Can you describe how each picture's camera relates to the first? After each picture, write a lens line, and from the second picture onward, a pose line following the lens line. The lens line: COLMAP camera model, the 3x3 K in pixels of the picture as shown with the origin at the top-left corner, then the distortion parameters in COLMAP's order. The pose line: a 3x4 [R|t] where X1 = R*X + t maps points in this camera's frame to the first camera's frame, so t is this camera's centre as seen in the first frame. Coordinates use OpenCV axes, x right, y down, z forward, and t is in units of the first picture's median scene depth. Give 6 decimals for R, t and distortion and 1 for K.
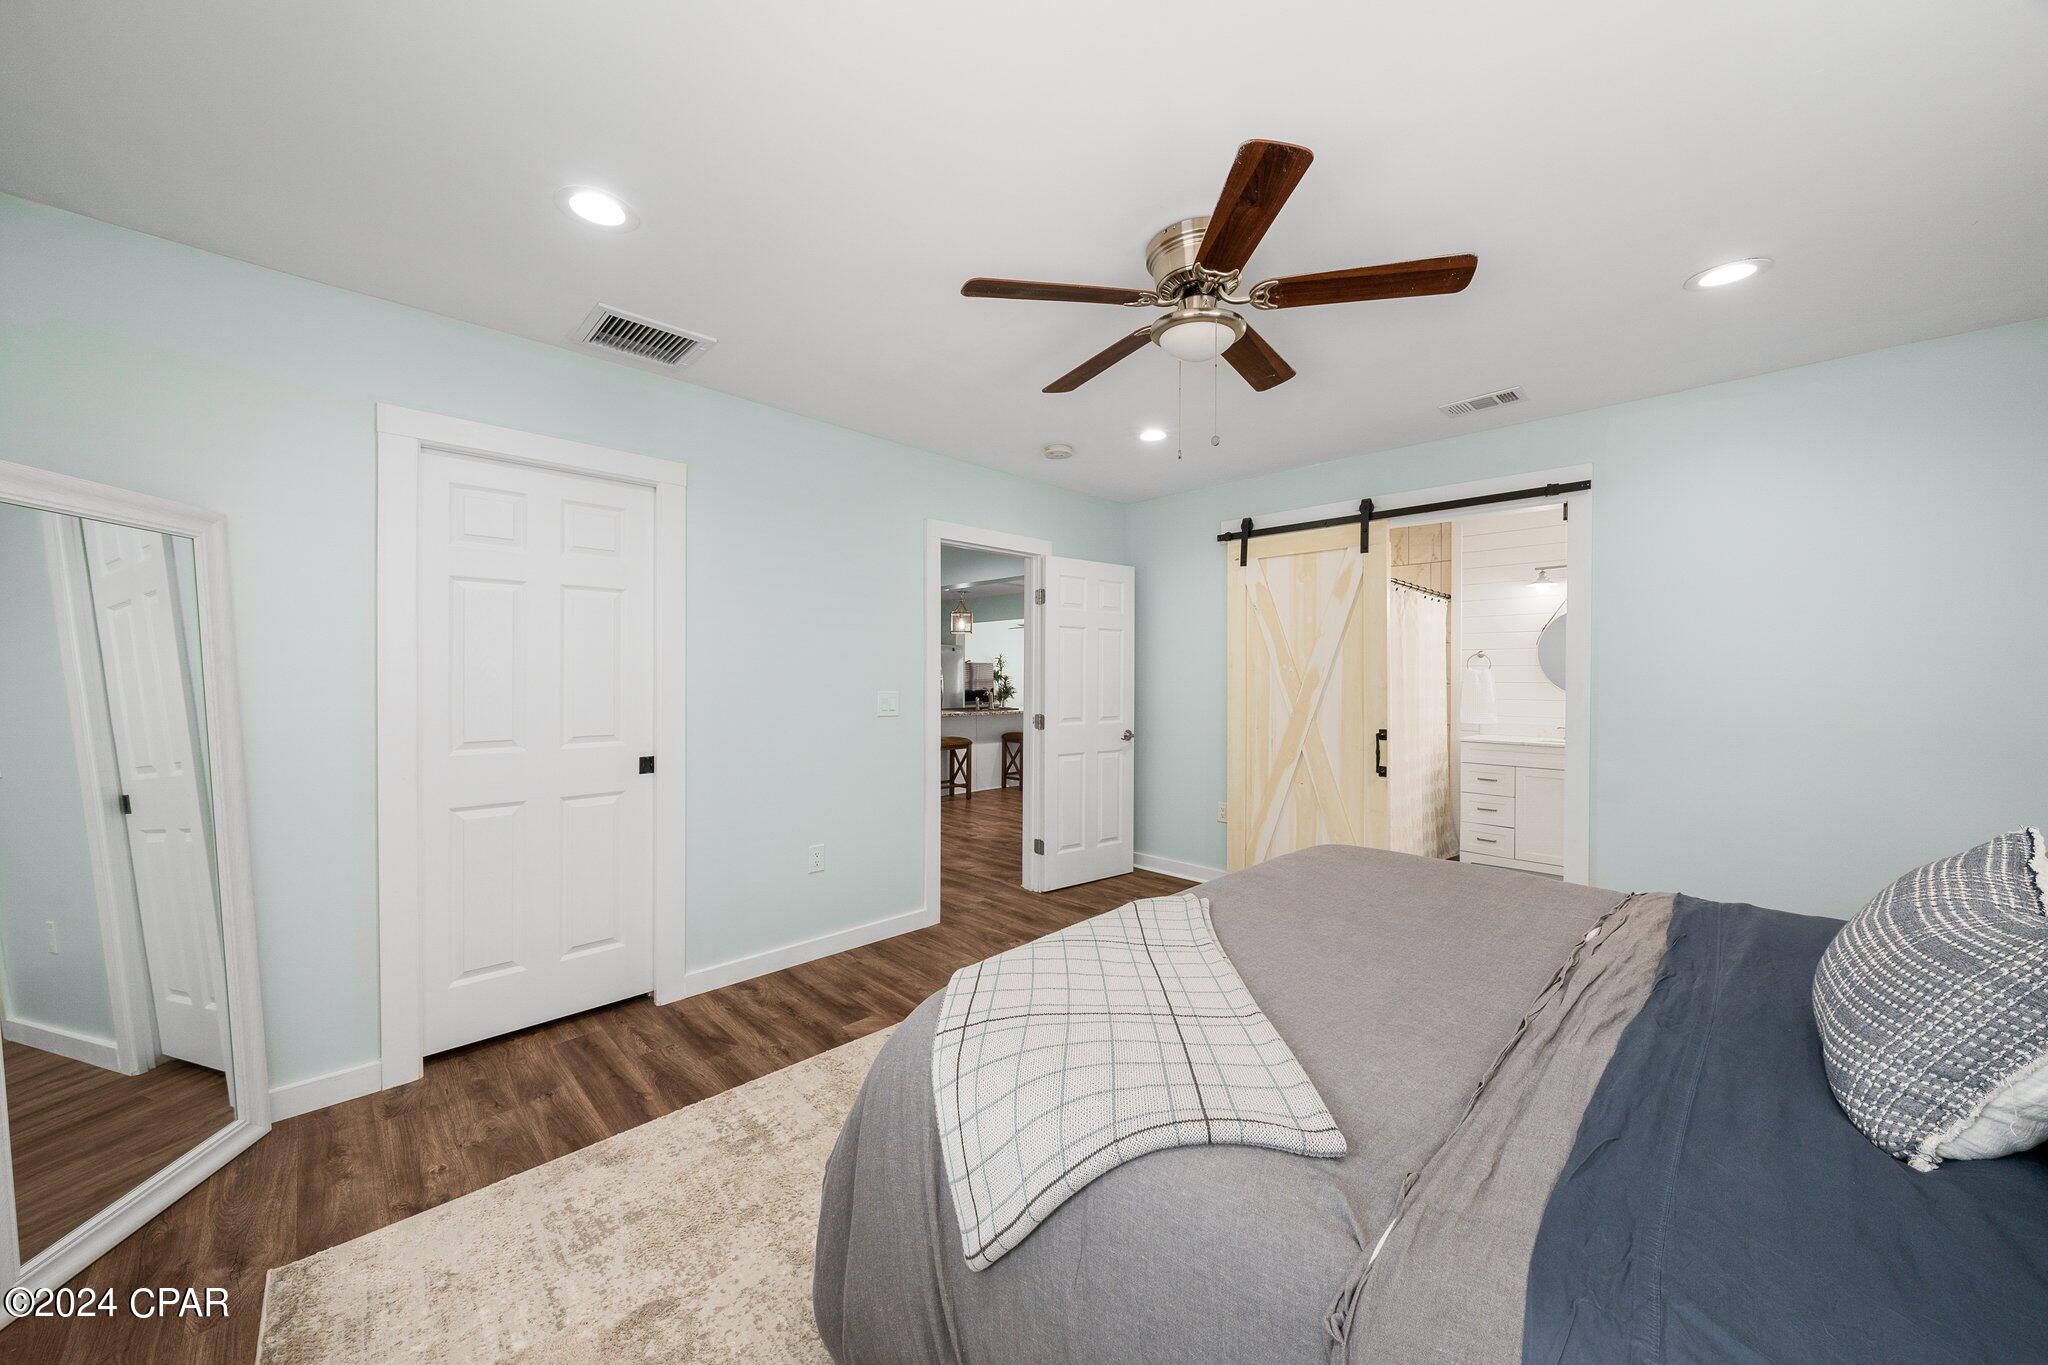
lens RADIAL K [[726.2, 0, 1022.3], [0, 726.2, 678.8], [0, 0, 1]] dist [0.000045, -0.000032]
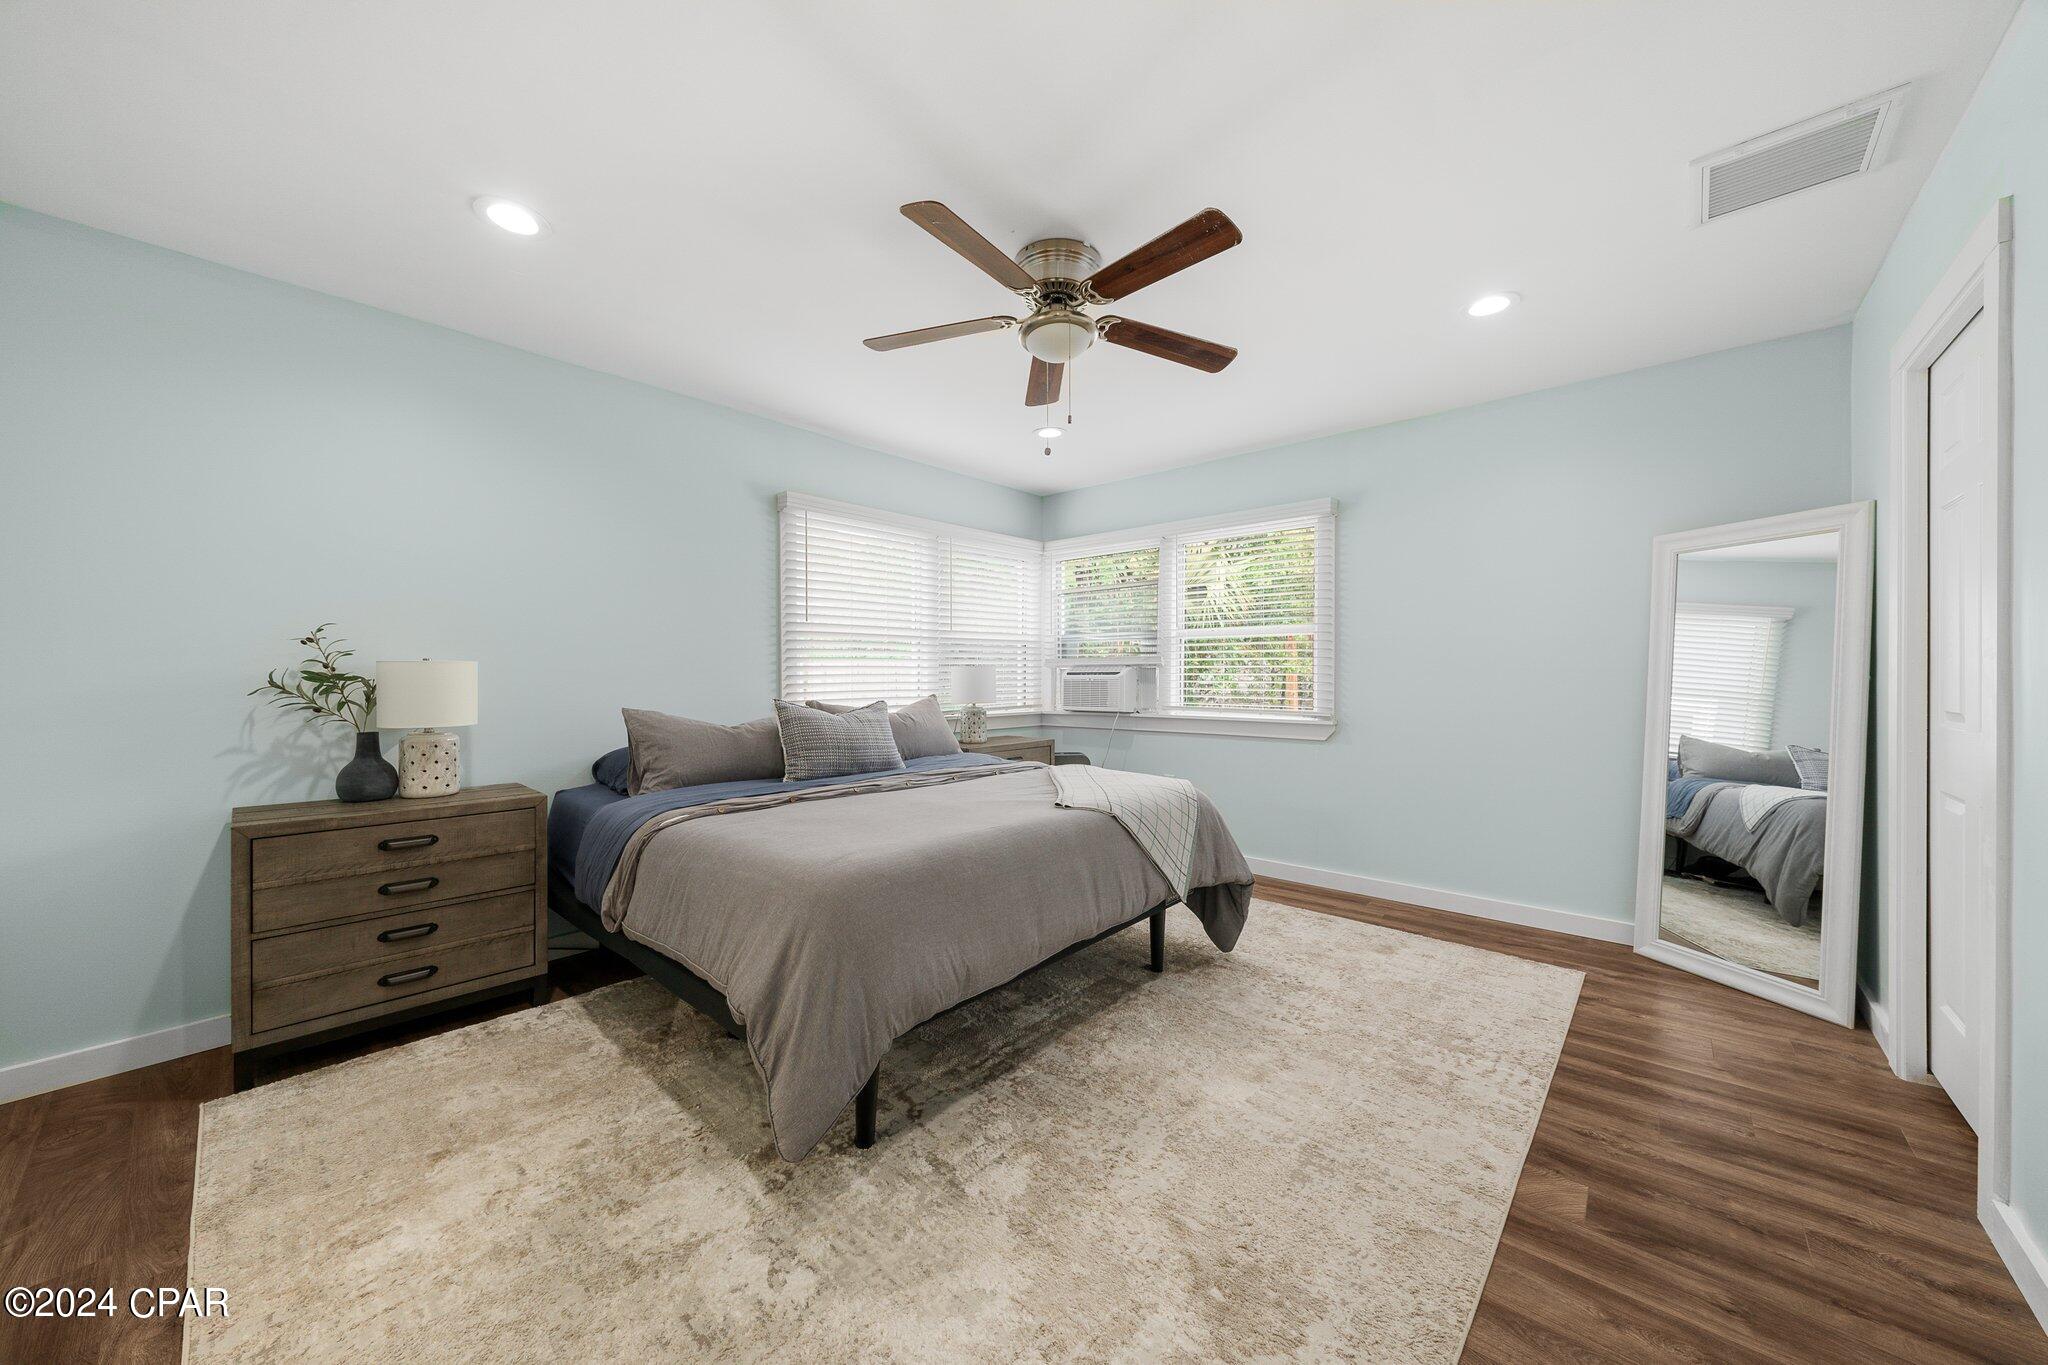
lens RADIAL K [[726.2, 0, 1024.6], [0, 726.2, 683.1], [0, 0, 1]] dist [0.000045, -0.000032]
pose [[-0.998301, -0.002559, -0.058216, 0.263463], [-0.003006, 0.999967, 0.007582, 0.047226], [0.058195, 0.007744, -0.998275, 1.566051]]
